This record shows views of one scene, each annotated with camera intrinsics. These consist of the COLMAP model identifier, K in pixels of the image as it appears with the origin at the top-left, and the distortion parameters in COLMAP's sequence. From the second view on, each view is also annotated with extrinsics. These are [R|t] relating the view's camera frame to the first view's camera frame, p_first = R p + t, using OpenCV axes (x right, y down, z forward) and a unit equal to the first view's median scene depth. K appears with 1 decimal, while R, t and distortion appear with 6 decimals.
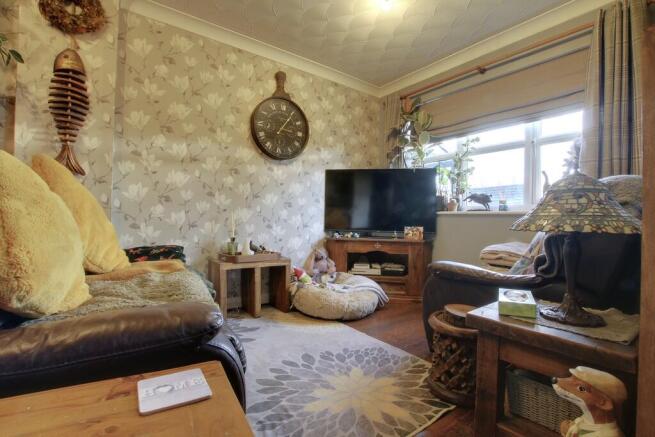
lens RADIAL K [[317.6, 0, 327.5], [0, 317.6, 218.5], [0, 0, 1]] dist [-0.019598, -0.000188]
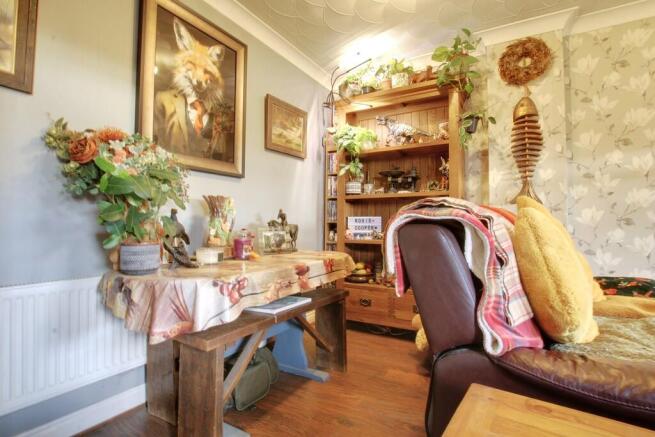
lens RADIAL K [[317.6, 0, 327.5], [0, 317.6, 218.5], [0, 0, 1]] dist [-0.019598, -0.000188]
pose [[0.388145, -0.037069, -0.920853, -0.049013], [-0.004814, 0.999096, -0.042247, -0.039275], [0.921586, 0.020831, 0.387616, -0.118870]]
